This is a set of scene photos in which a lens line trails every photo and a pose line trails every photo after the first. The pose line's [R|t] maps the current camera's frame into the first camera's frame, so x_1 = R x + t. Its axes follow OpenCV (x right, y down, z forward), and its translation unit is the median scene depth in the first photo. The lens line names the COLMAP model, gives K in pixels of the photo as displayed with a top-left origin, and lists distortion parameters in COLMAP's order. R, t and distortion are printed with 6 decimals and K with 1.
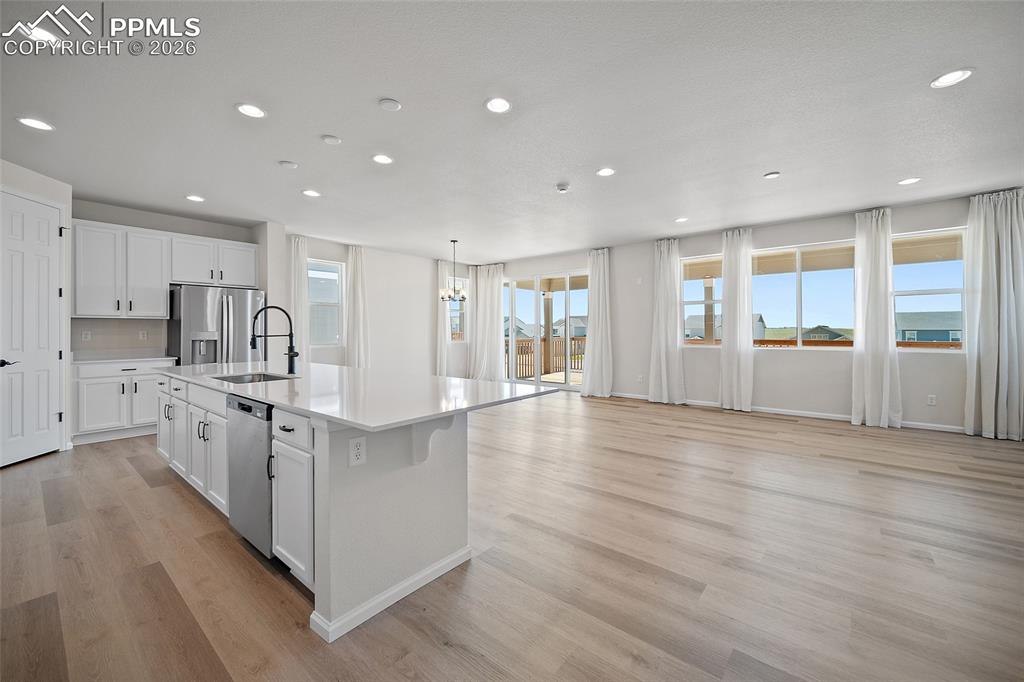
lens RADIAL K [[407.2, 0, 517.2], [0, 407.2, 331.8], [0, 0, 1]] dist [-0.004283, 0.000919]
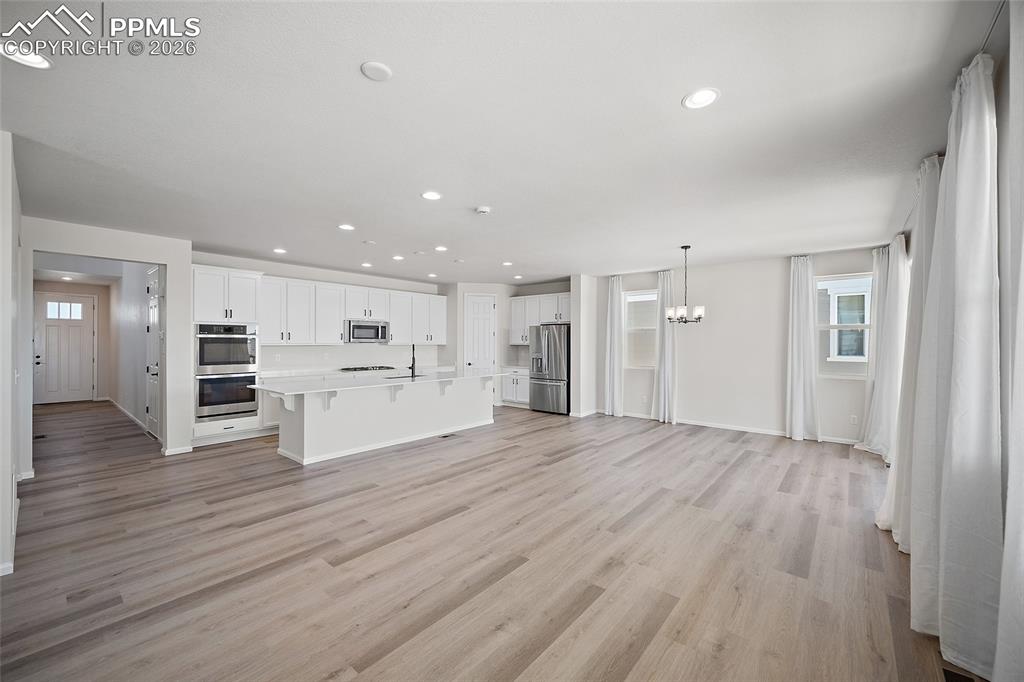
lens RADIAL K [[407.2, 0, 515.8], [0, 407.2, 342.4], [0, 0, 1]] dist [-0.004283, 0.000919]
pose [[-0.013073, 0.003392, -0.999909, 0.957425], [-0.008873, 0.999954, 0.003509, -0.053079], [0.999875, 0.008918, -0.013042, 1.011641]]
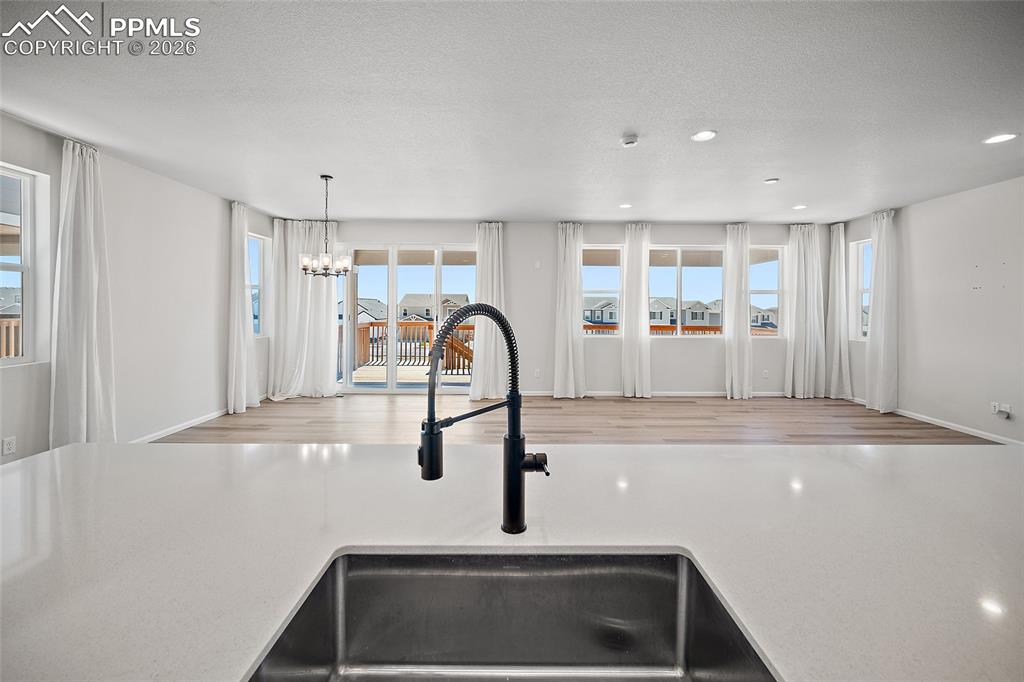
lens RADIAL K [[413.6, 0, 517.6], [0, 413.6, 311.0], [0, 0, 1]] dist [-0.000868, 0.000667]
pose [[0.771078, 0.003227, 0.636733, -0.486385], [-0.005546, 0.999983, 0.001648, -0.036888], [-0.636717, -0.004802, 0.771083, 0.504535]]
